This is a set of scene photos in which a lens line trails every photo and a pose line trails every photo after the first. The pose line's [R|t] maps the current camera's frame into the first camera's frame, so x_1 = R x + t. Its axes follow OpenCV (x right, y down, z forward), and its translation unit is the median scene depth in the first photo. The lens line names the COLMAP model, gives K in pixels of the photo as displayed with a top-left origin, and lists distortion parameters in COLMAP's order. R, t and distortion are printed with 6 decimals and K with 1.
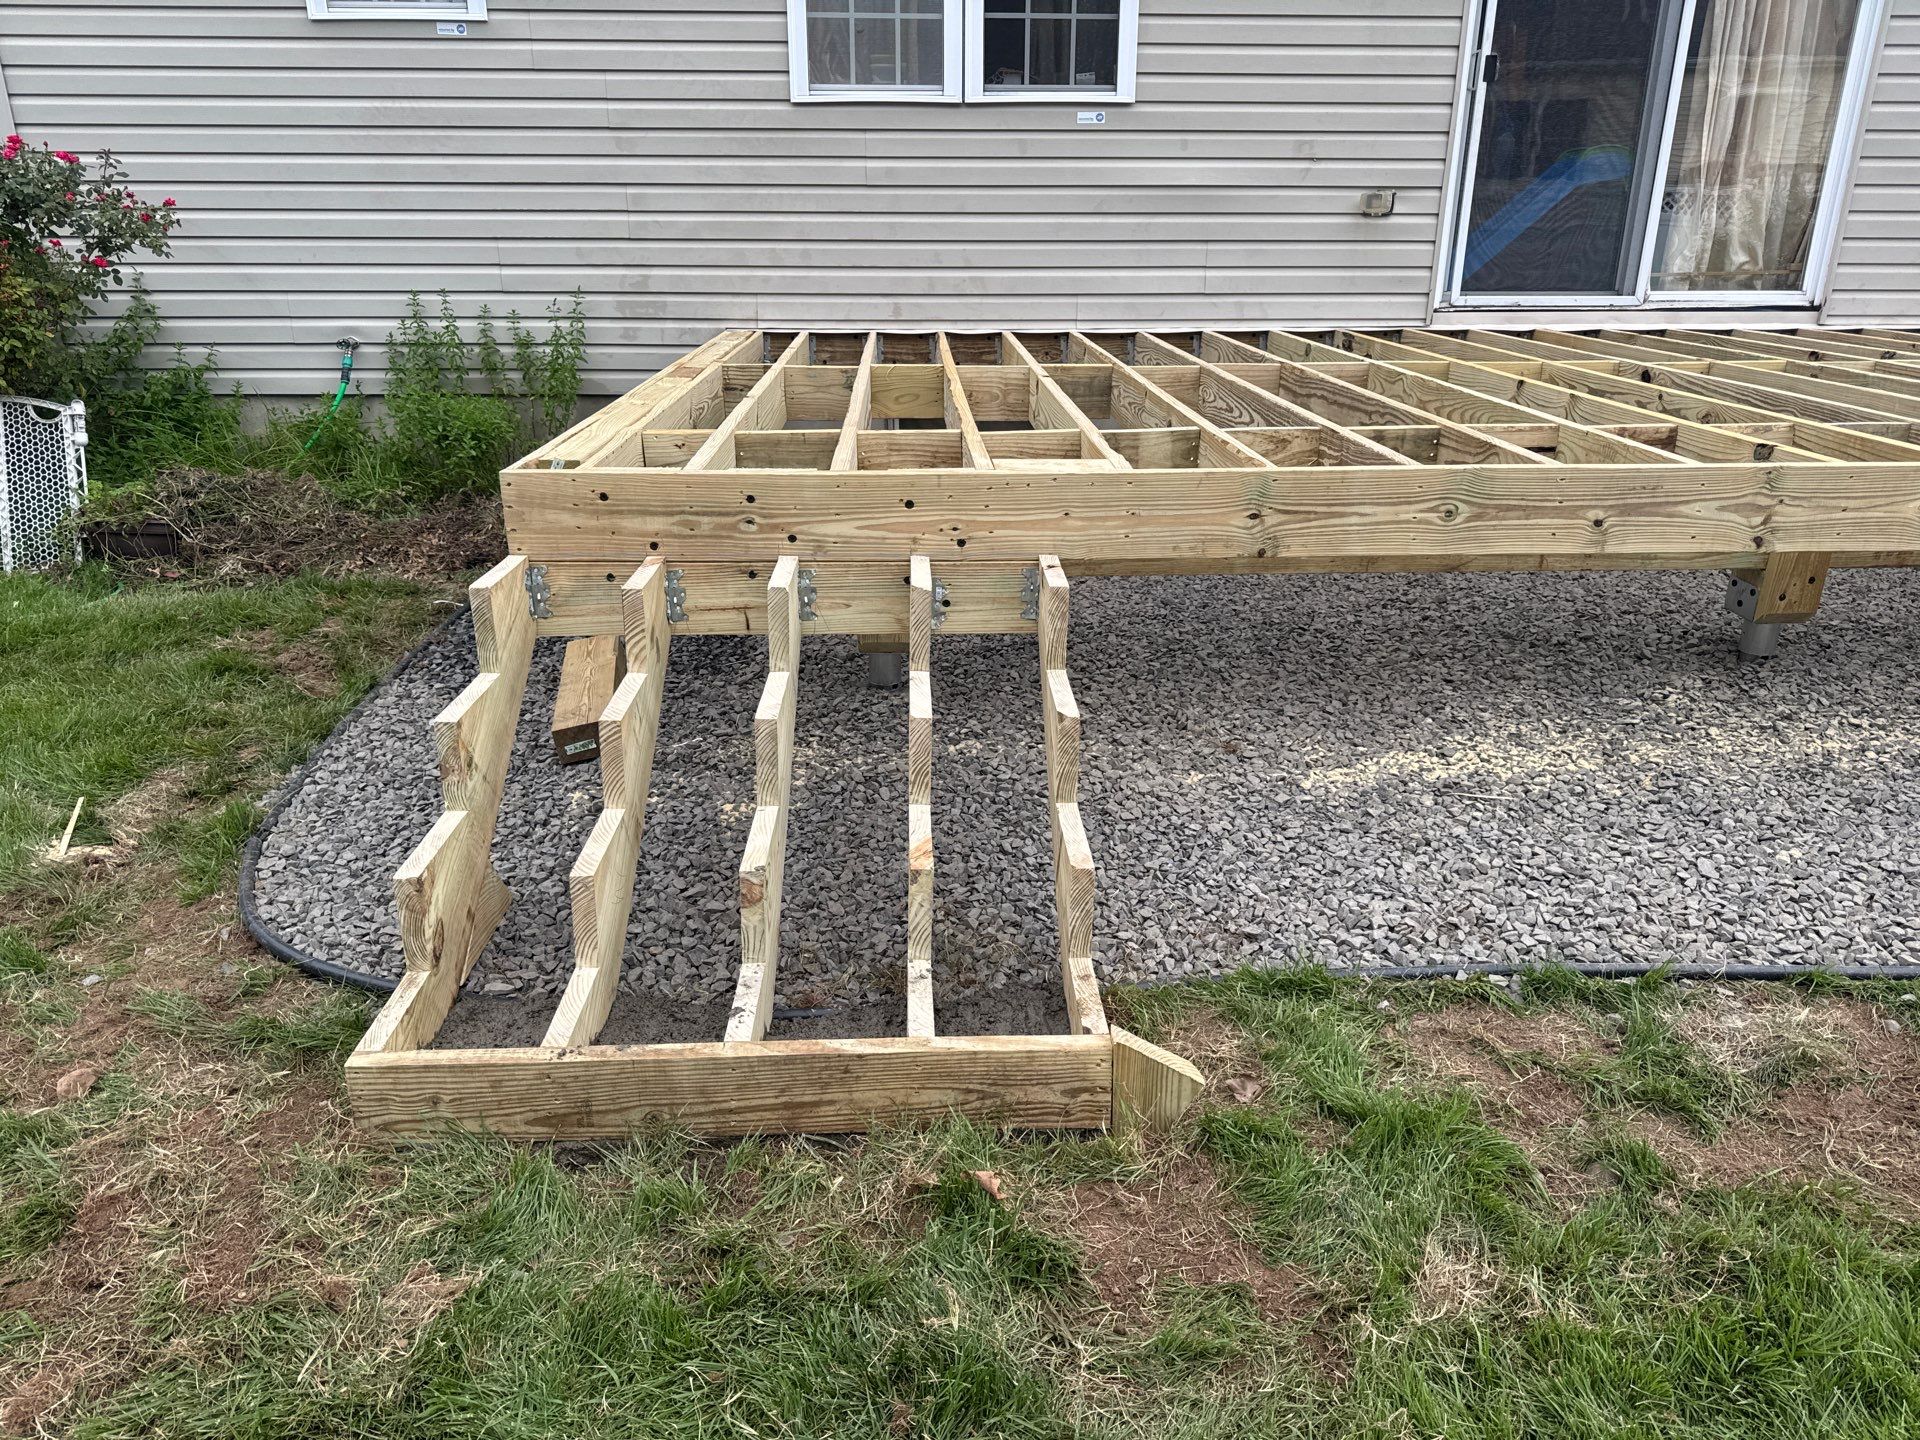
lens RADIAL K [[1364.9, 0, 952.7], [0, 1364.9, 720.2], [0, 0, 1]] dist [0.029754, -0.036812]
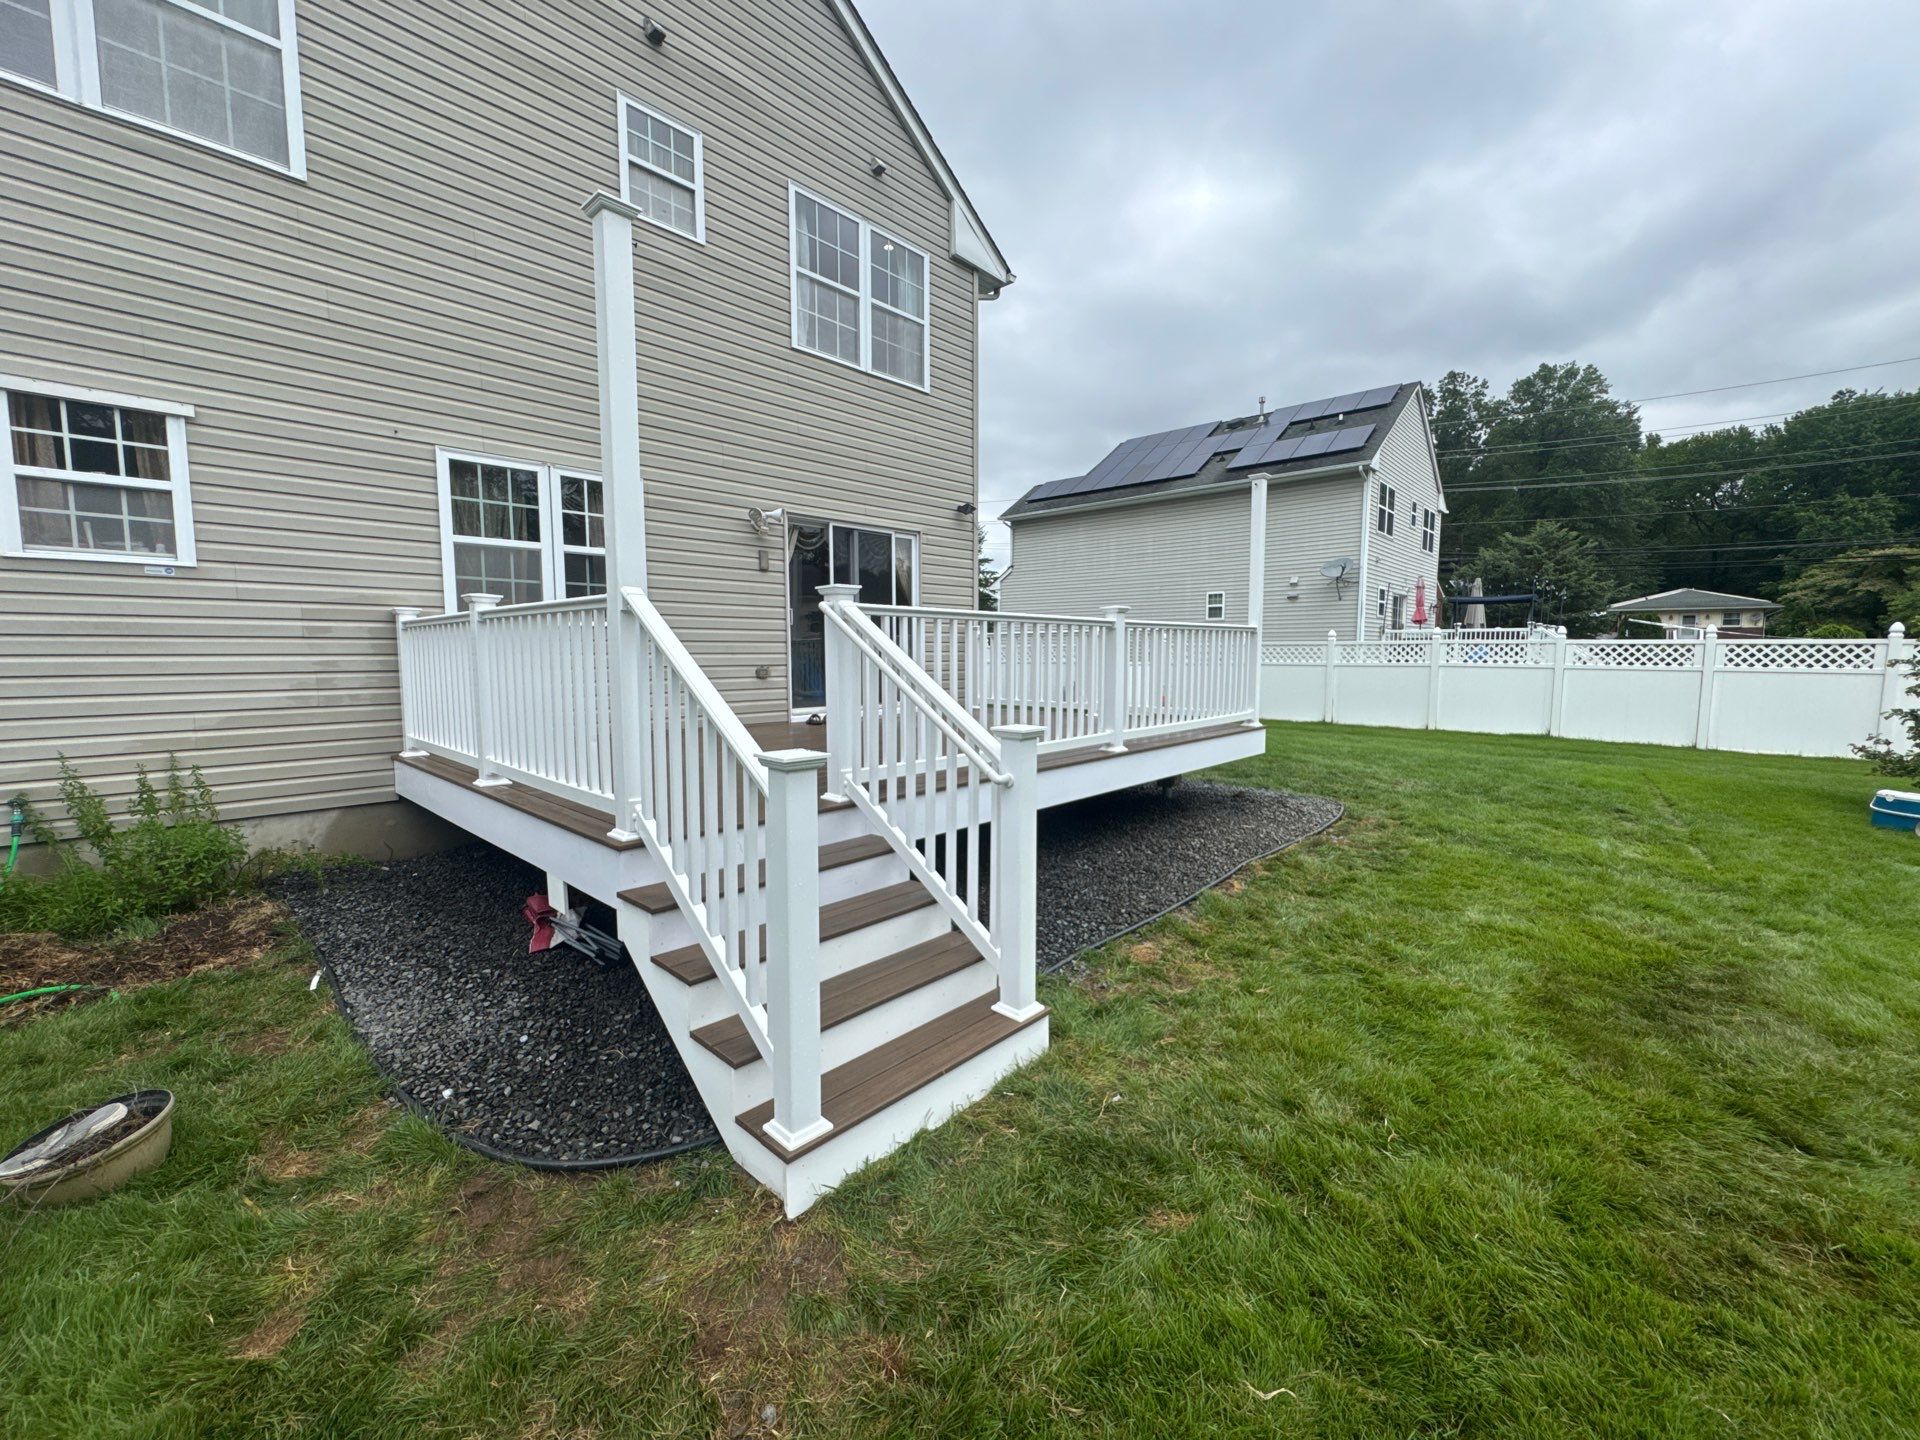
lens RADIAL K [[764.5, 0, 956.7], [0, 764.5, 721.7], [0, 0, 1]] dist [-0.004586, 0.000268]
pose [[0.713072, -0.067187, 0.697864, -0.326836], [0.249089, 0.954733, -0.162599, -0.032026], [-0.655350, 0.289776, 0.697529, -0.017430]]
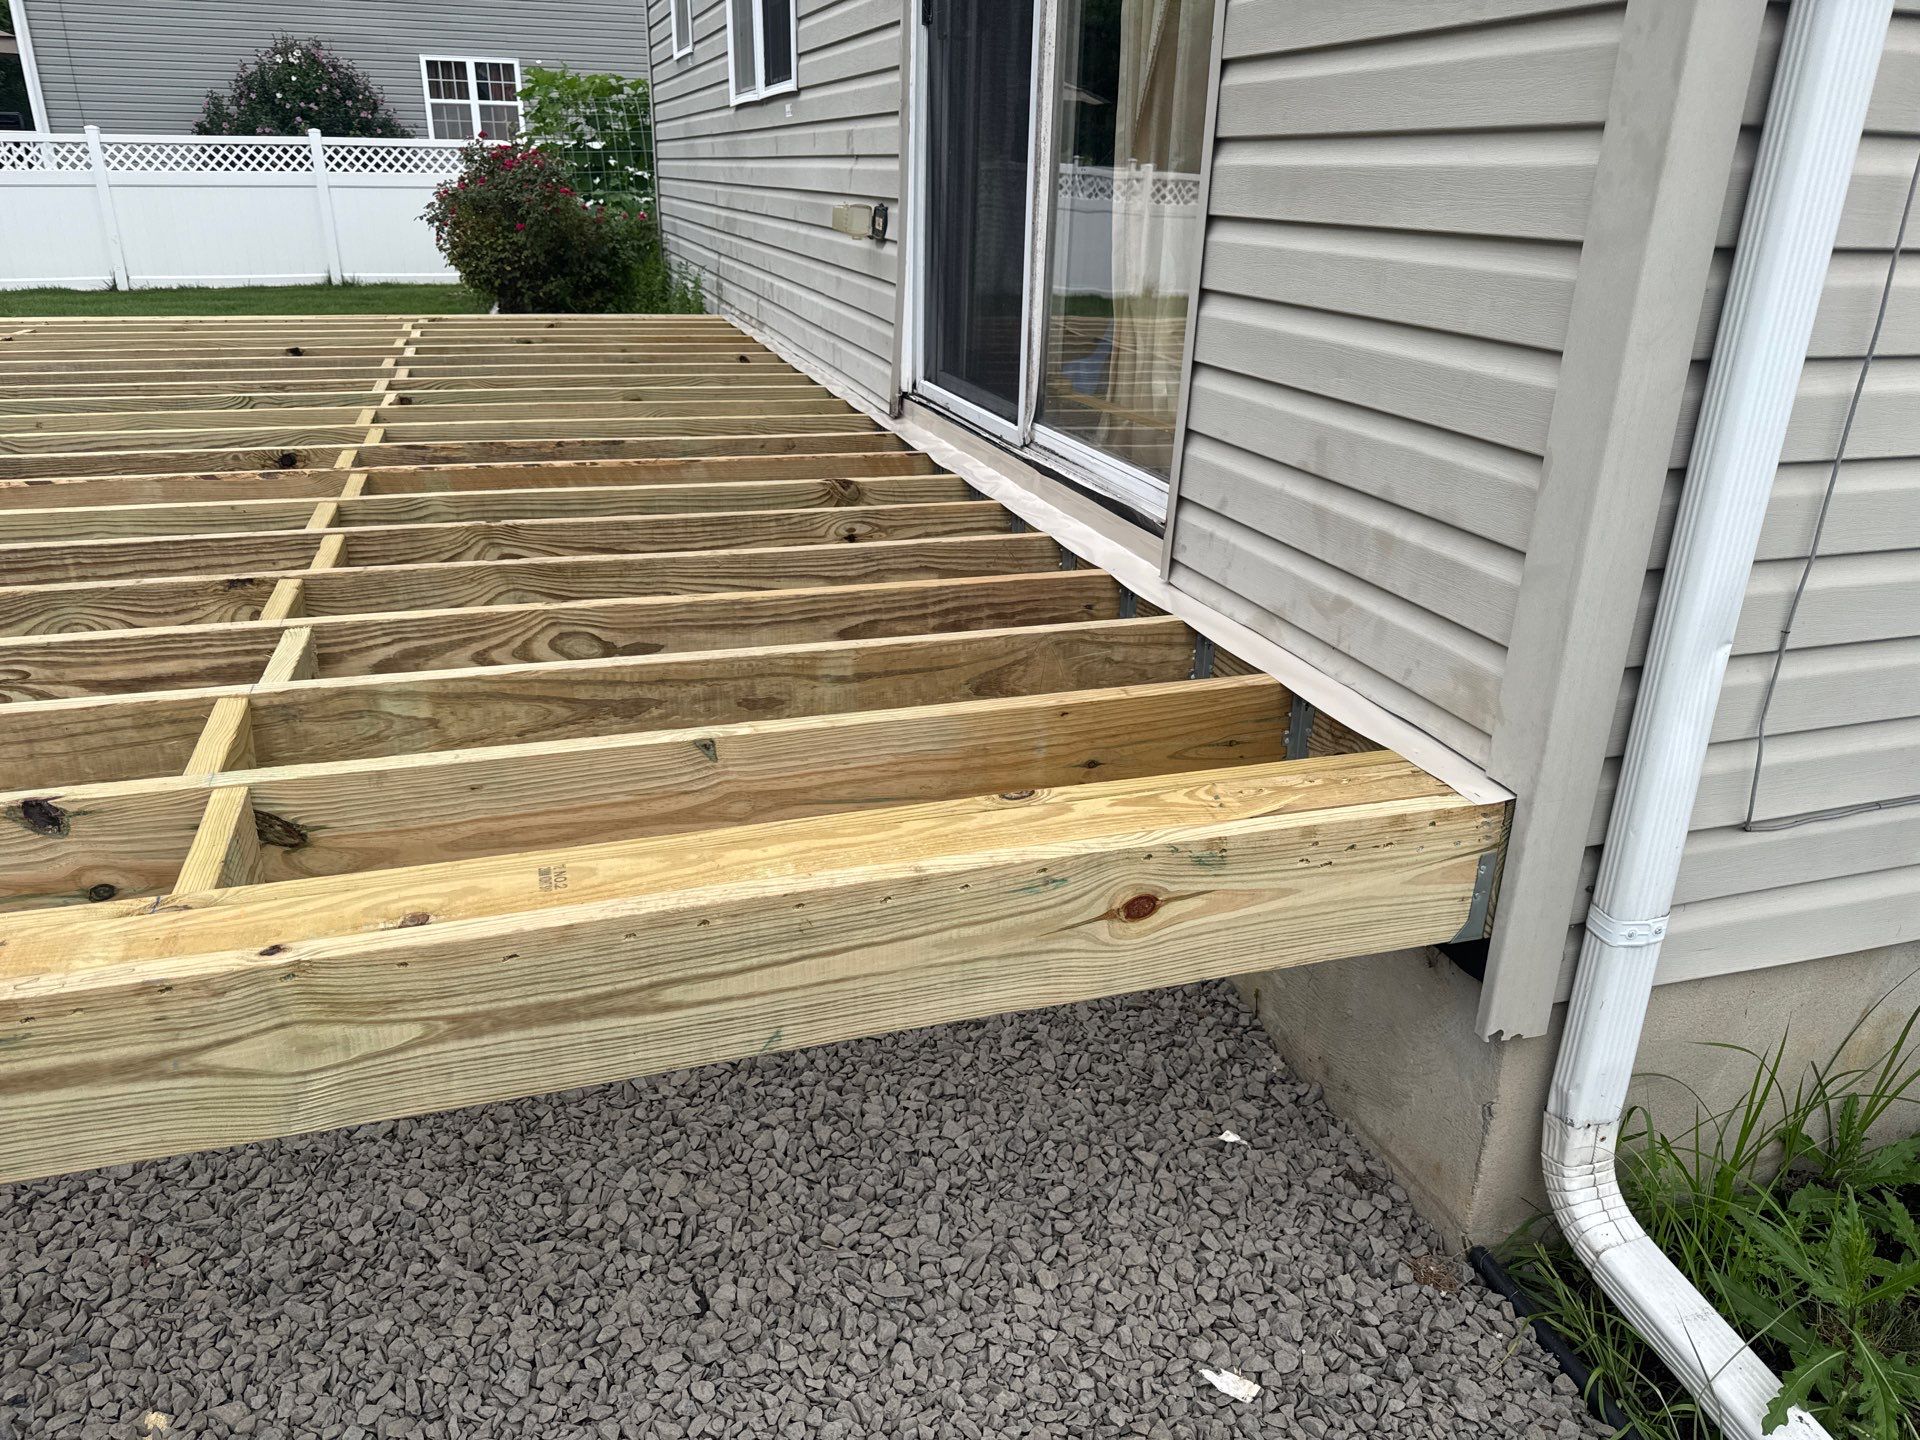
lens RADIAL K [[1364.9, 0, 959.8], [0, 1364.9, 733.0], [0, 0, 1]] dist [0.029754, -0.036812]
pose [[0.261564, 0.367772, -0.892372, 1.048507], [-0.359268, 0.895221, 0.263641, -0.355671], [0.895830, 0.251641, 0.366287, 0.880996]]
